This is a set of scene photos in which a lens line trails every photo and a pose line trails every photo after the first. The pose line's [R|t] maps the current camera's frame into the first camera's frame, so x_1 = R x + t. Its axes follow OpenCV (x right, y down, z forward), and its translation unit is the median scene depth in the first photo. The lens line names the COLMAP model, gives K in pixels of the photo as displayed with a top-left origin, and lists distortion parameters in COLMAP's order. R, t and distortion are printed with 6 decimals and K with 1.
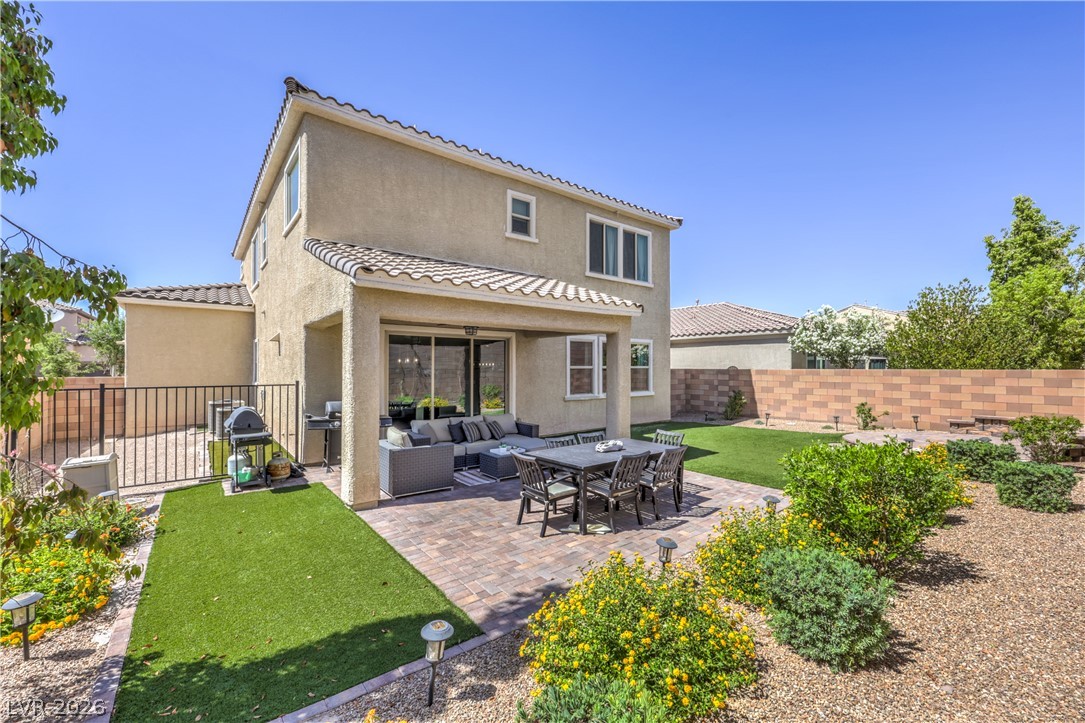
lens RADIAL K [[446.0, 0, 551.9], [0, 446.0, 364.4], [0, 0, 1]] dist [-0.003936, 0.000485]
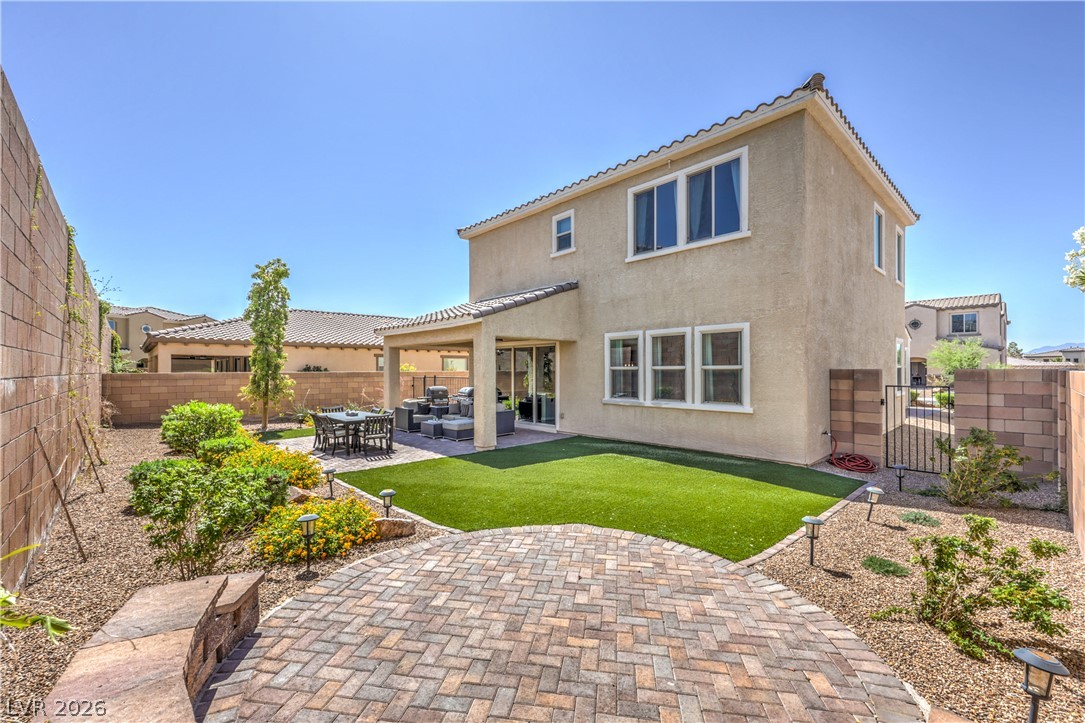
lens RADIAL K [[446.0, 0, 552.1], [0, 446.0, 366.2], [0, 0, 1]] dist [-0.003936, 0.000485]
pose [[0.077953, -0.006626, -0.996935, 0.867573], [0.011517, 0.999917, -0.005745, 0.005663], [0.996891, -0.011034, 0.078023, 0.735016]]
